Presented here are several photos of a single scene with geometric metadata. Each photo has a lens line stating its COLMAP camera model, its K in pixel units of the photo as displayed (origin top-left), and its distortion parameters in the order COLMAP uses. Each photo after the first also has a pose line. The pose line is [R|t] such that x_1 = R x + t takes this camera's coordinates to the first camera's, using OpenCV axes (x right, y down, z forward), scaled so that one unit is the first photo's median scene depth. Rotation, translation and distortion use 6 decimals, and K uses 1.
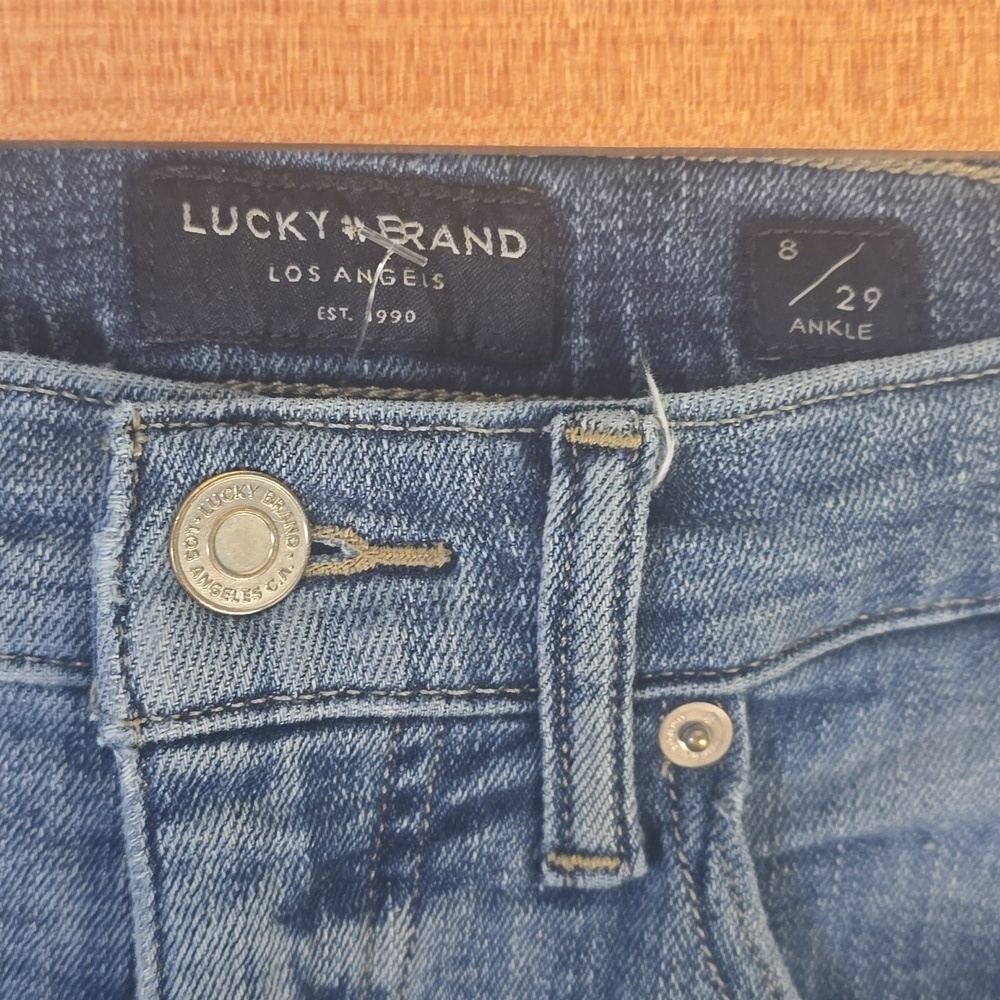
lens RADIAL K [[1495.0, 0, 500.0], [0, 1495.0, 500.0], [0, 0, 1]] dist [0.252868, -1.063621]
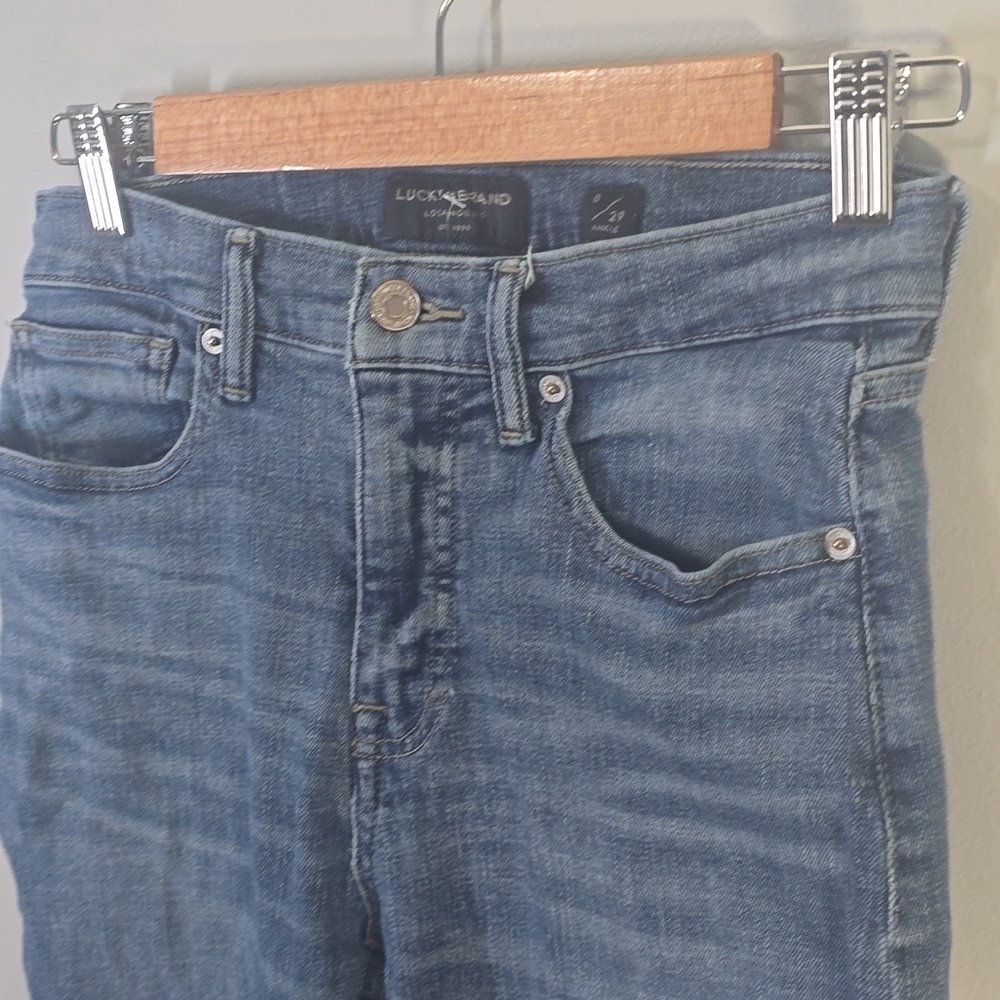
lens RADIAL K [[1469.2, 0, 500.0], [0, 1469.2, 500.0], [0, 0, 1]] dist [0.238550, -0.726129]
pose [[0.842505, 0.072769, -0.533750, 1.489728], [-0.075219, 0.997019, 0.017198, 0.325508], [0.533410, 0.025659, 0.845467, -1.241119]]
